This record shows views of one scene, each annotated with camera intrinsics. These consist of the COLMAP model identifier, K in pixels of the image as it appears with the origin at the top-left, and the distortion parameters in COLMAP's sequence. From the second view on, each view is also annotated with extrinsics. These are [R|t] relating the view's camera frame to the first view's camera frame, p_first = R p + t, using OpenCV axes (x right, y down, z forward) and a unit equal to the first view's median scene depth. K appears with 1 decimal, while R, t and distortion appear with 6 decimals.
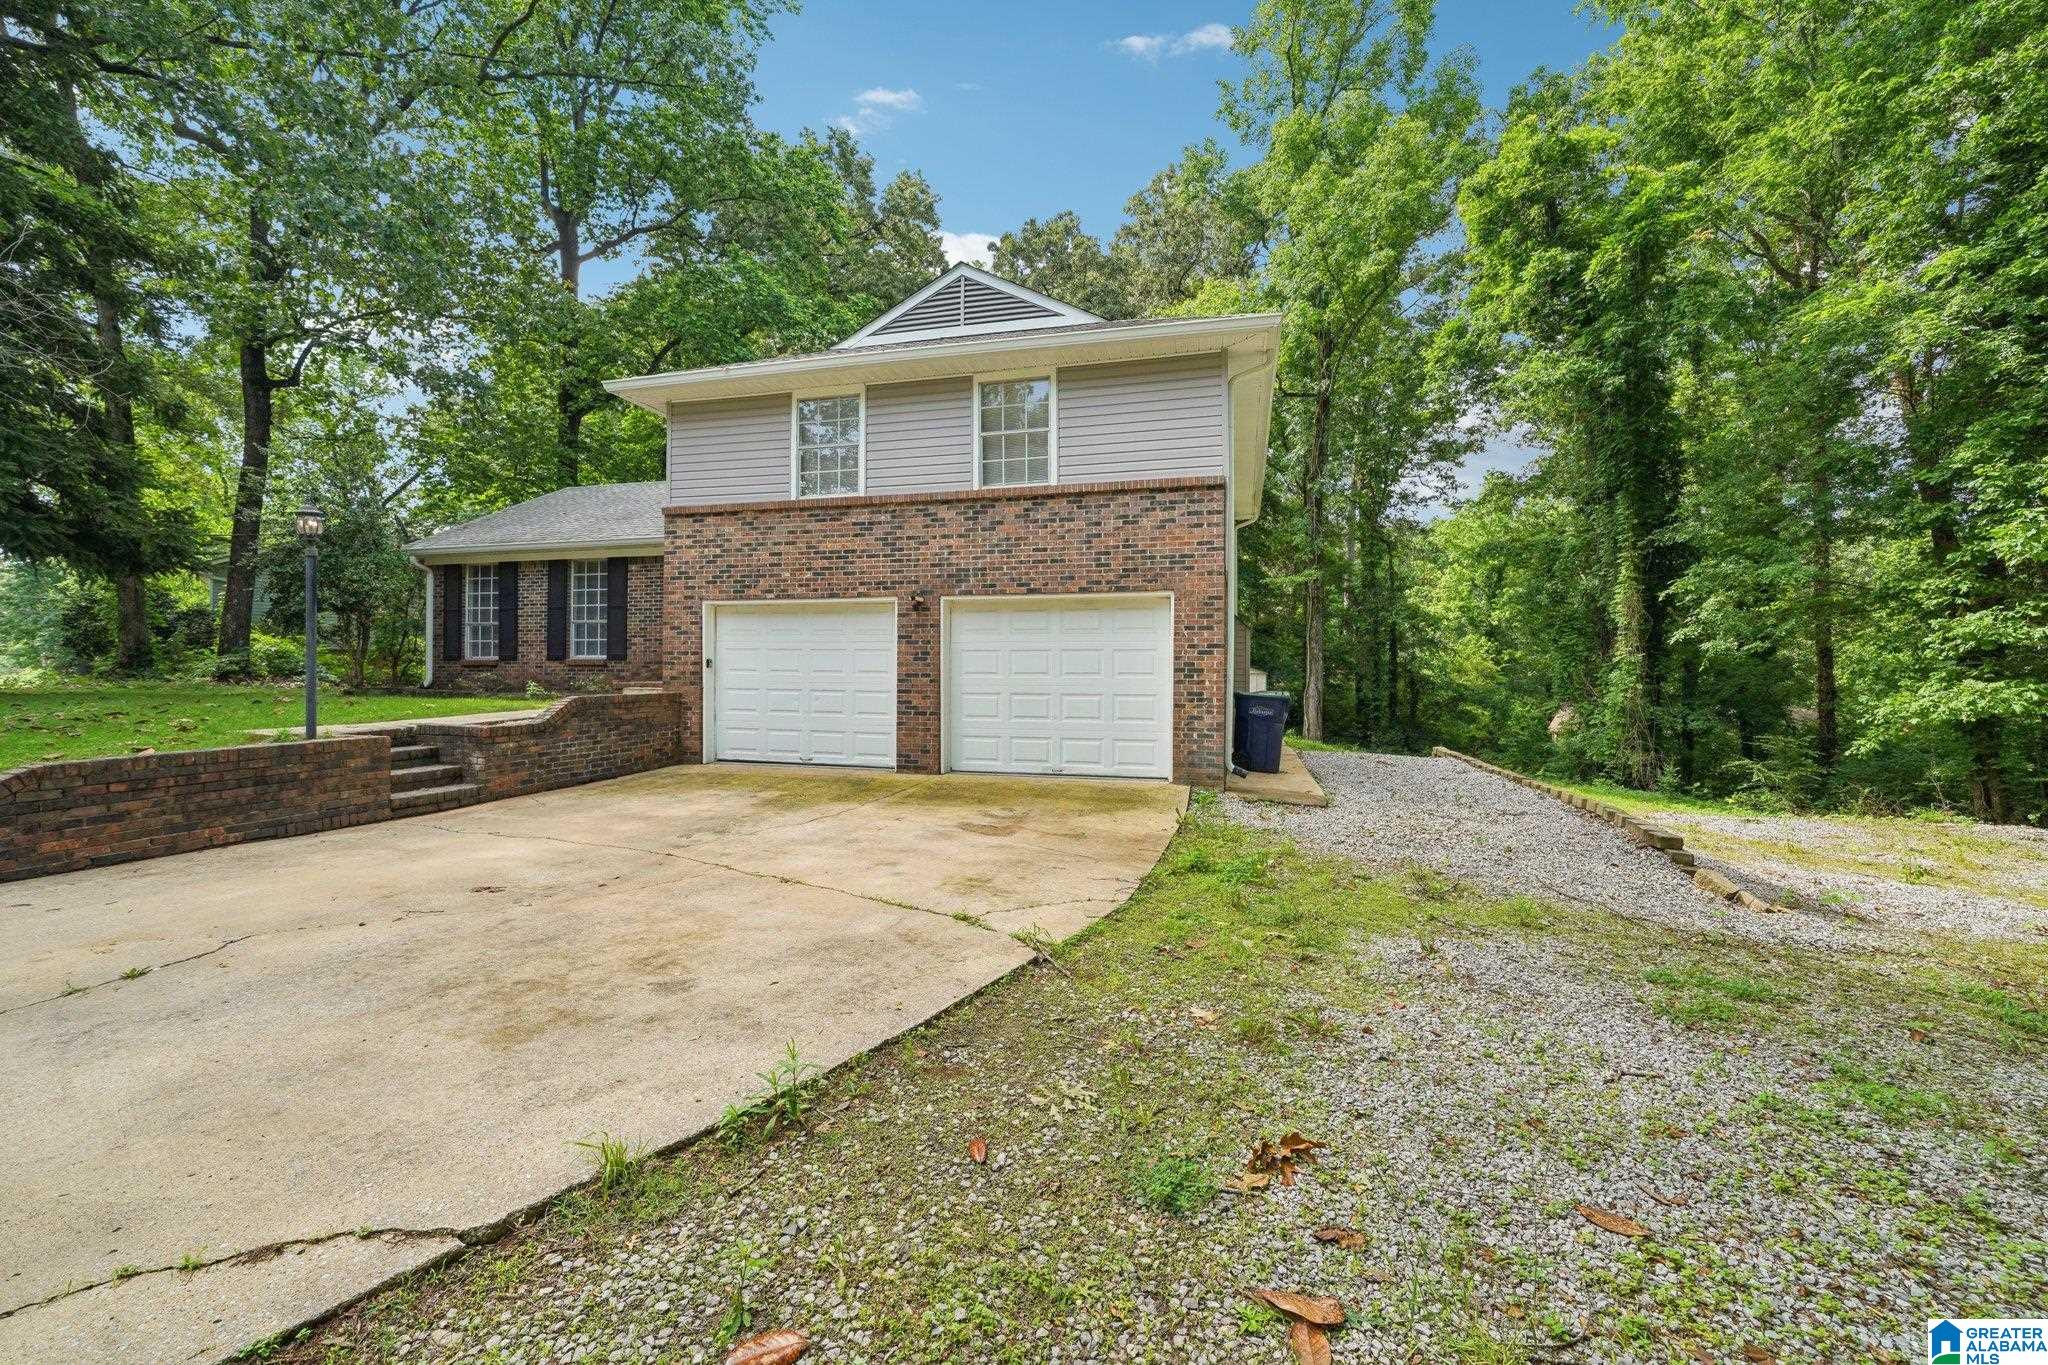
lens RADIAL K [[808.1, 0, 1021.8], [0, 808.1, 672.9], [0, 0, 1]] dist [-0.009620, 0.001766]
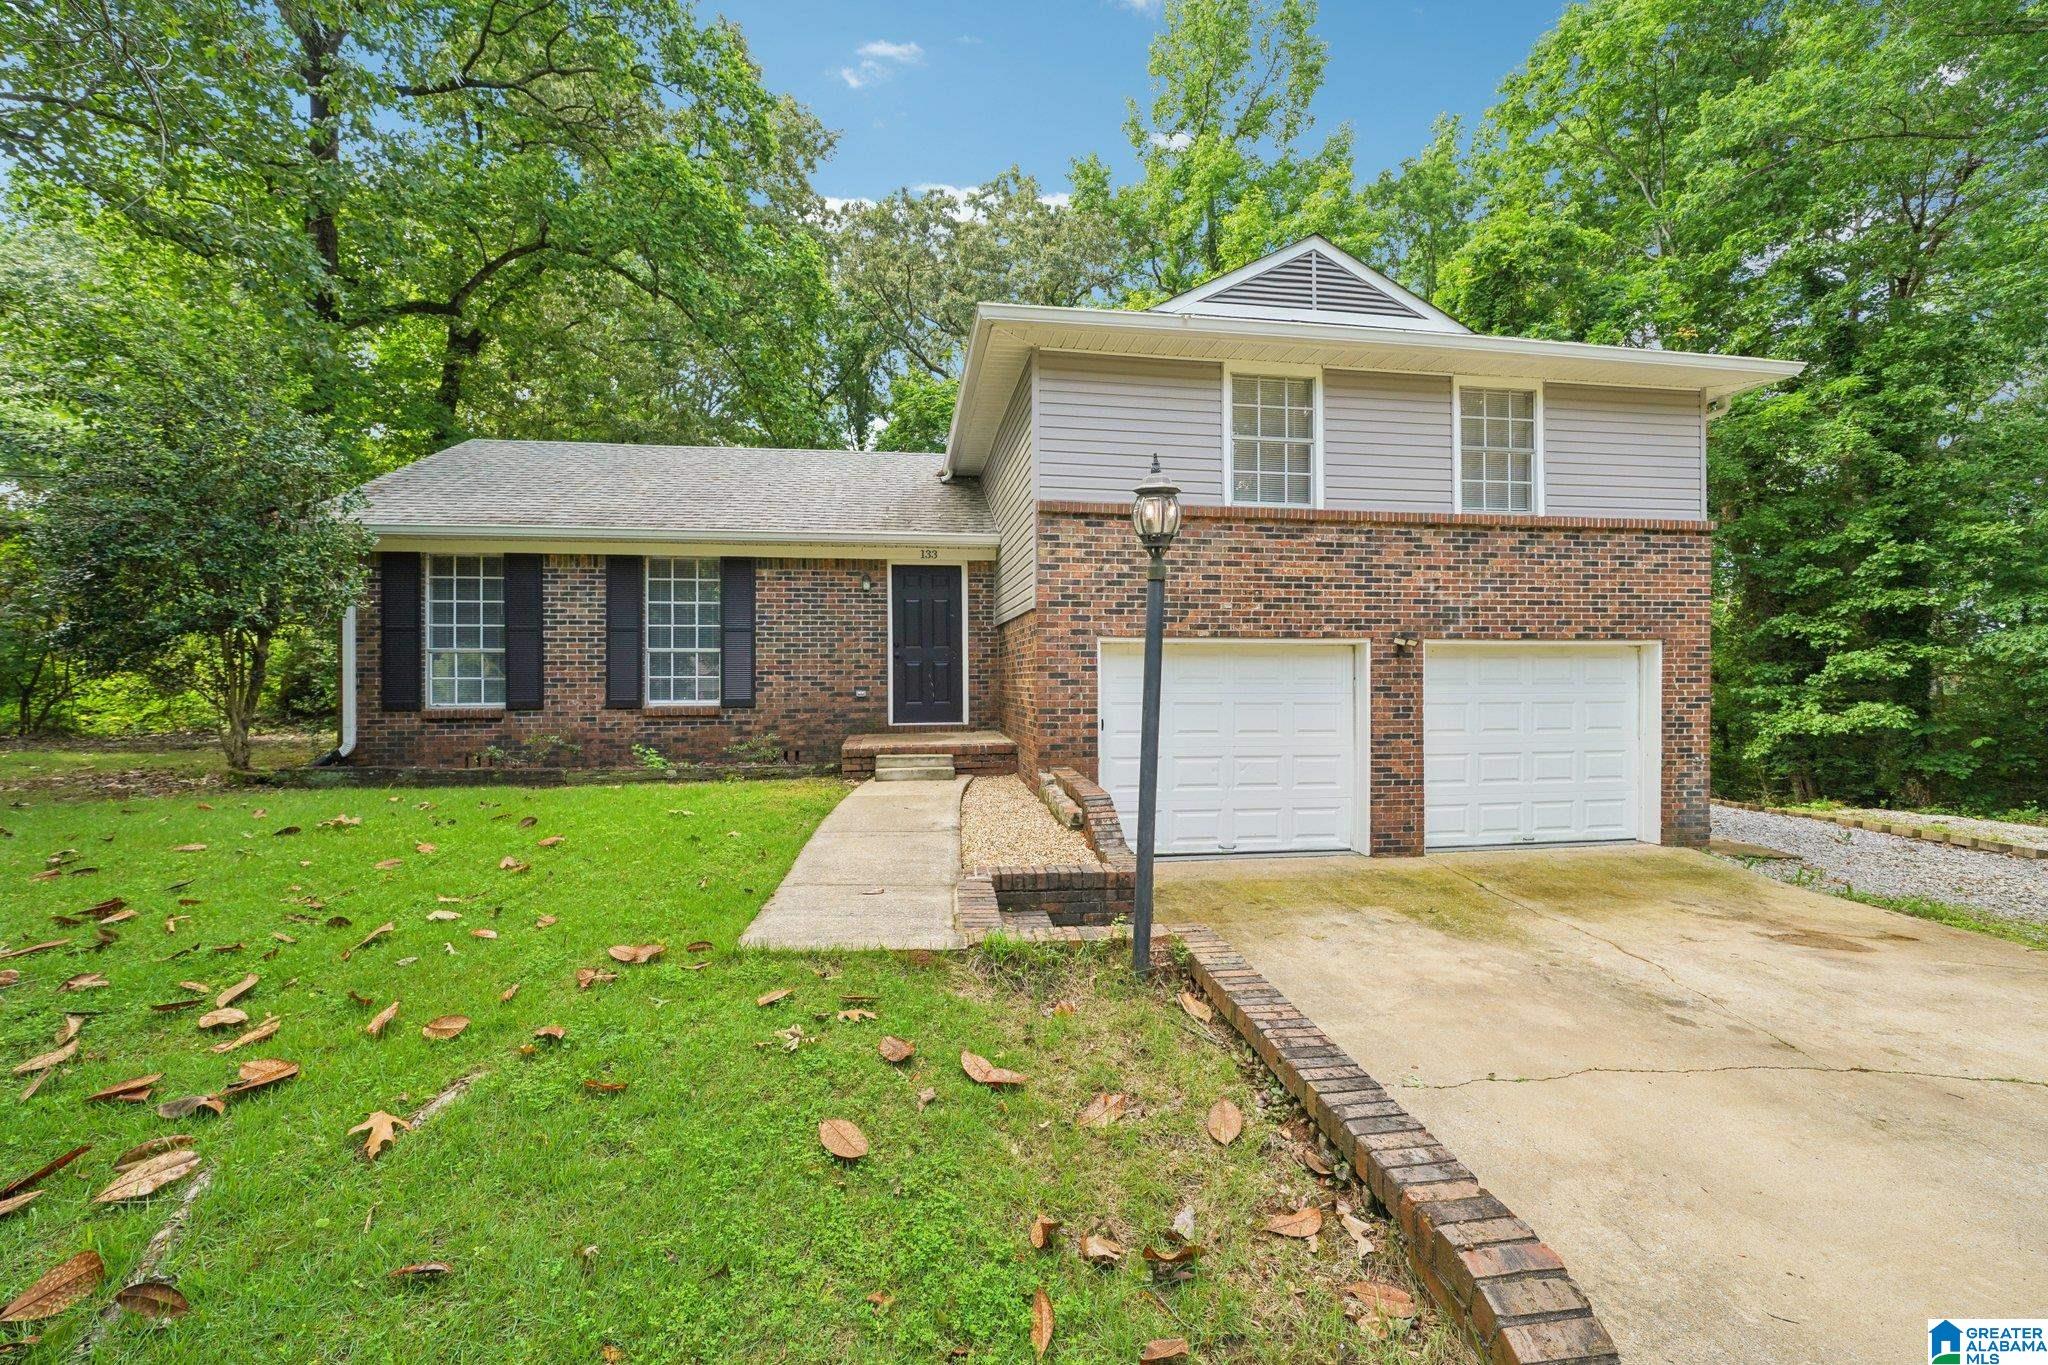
lens RADIAL K [[808.1, 0, 1012.4], [0, 808.1, 682.1], [0, 0, 1]] dist [-0.009620, 0.001766]
pose [[0.920705, -0.010273, 0.390124, -0.782682], [0.006604, 0.999920, 0.010745, -0.061168], [-0.390203, -0.007316, 0.920700, 0.394056]]
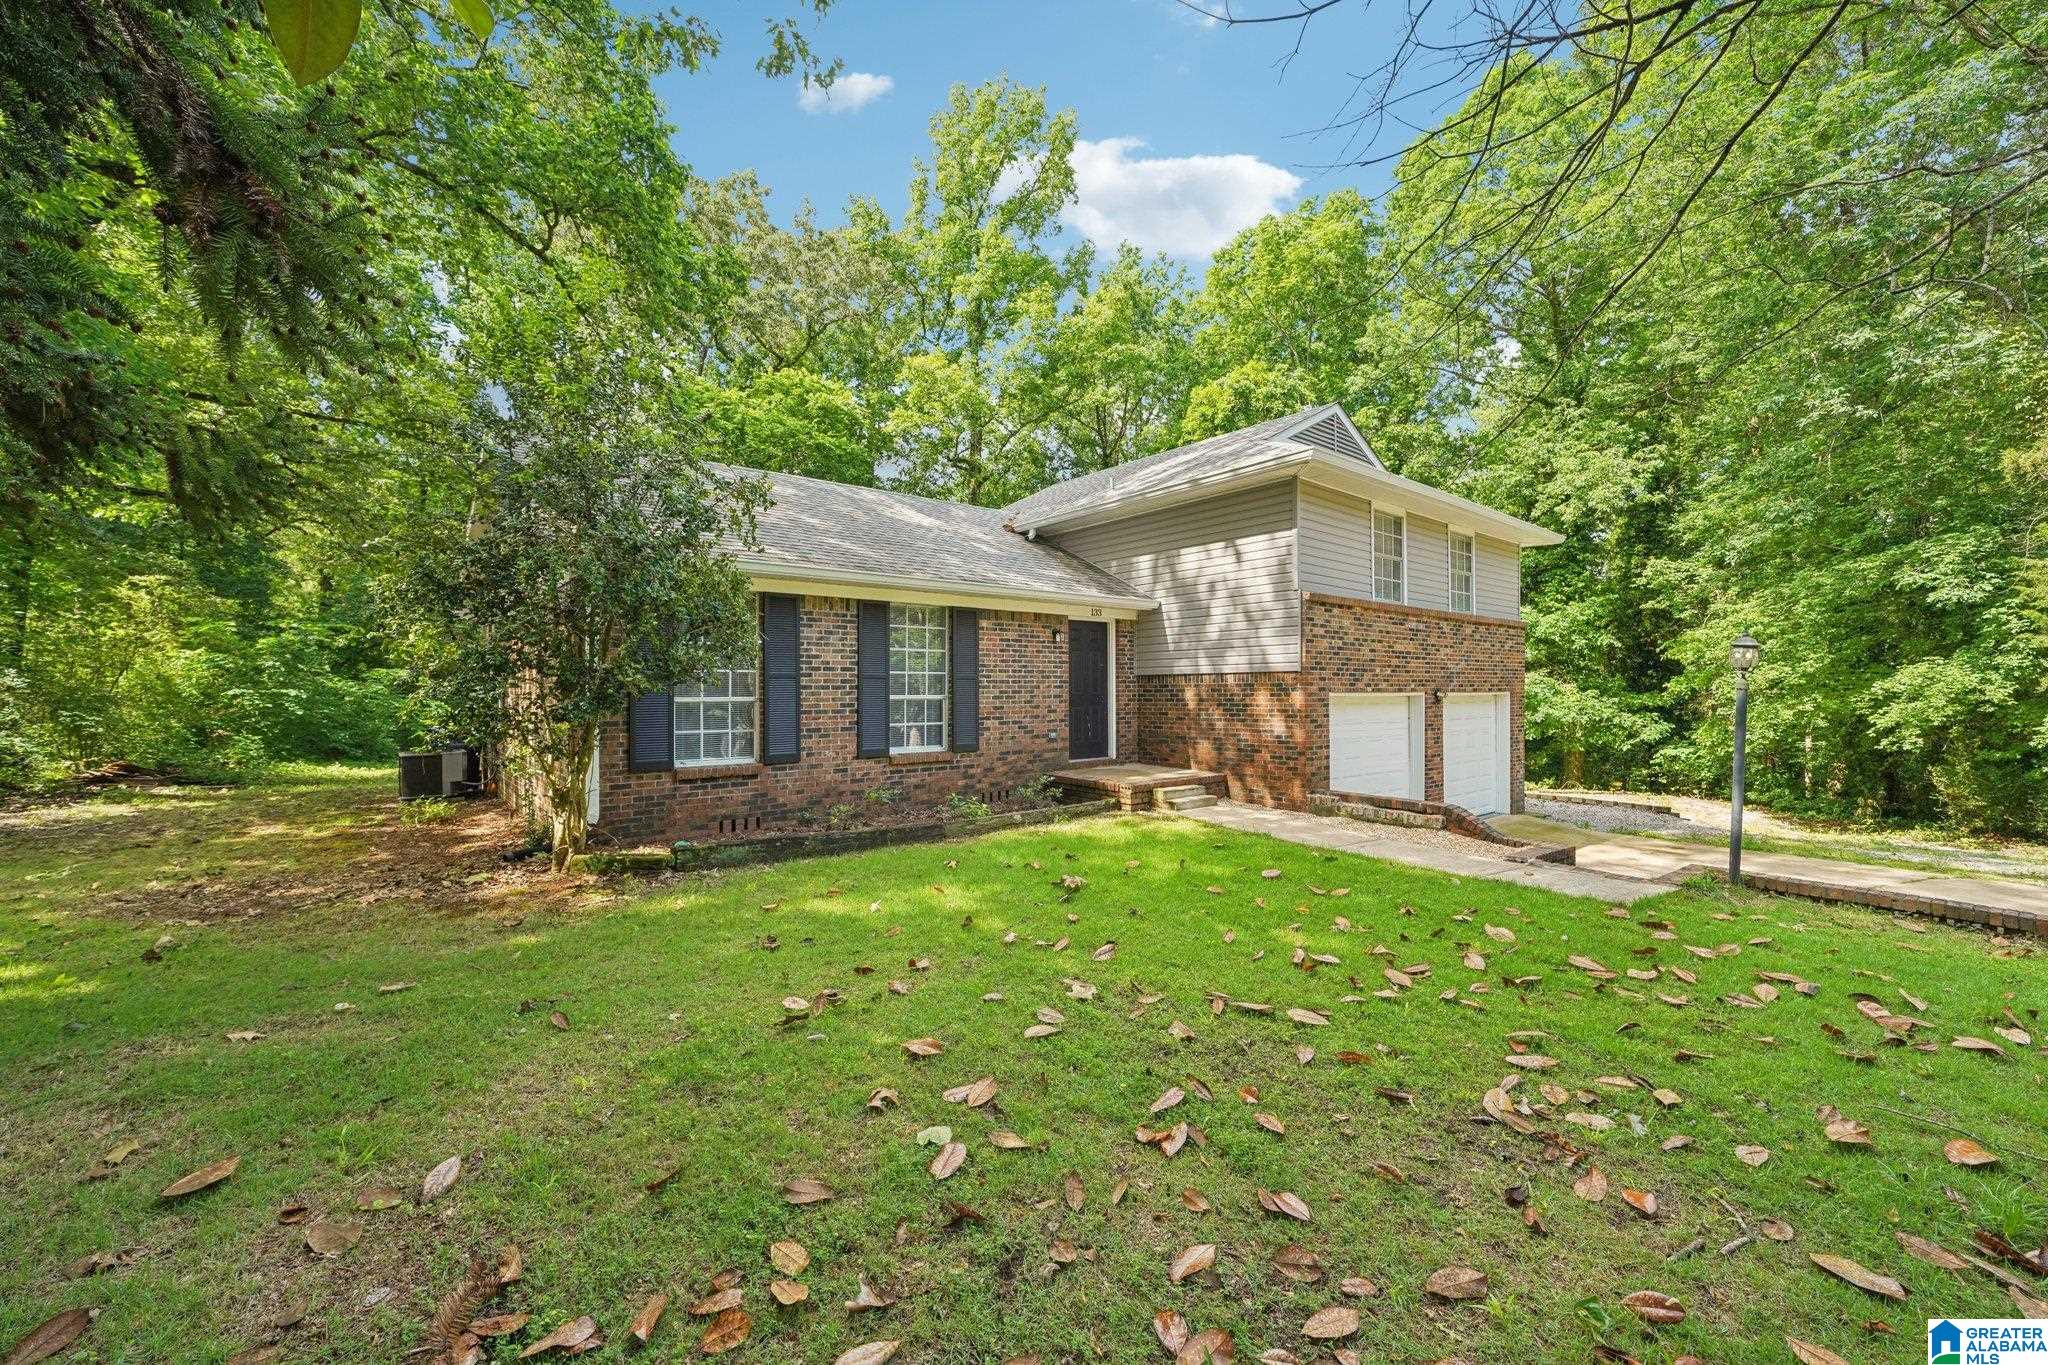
lens RADIAL K [[808.1, 0, 1013.6], [0, 808.1, 693.8], [0, 0, 1]] dist [-0.009620, 0.001766]
pose [[0.592442, -0.009204, 0.805560, -1.482043], [0.004745, 0.999957, 0.007936, -0.102760], [-0.805599, -0.000879, 0.592461, 0.766692]]
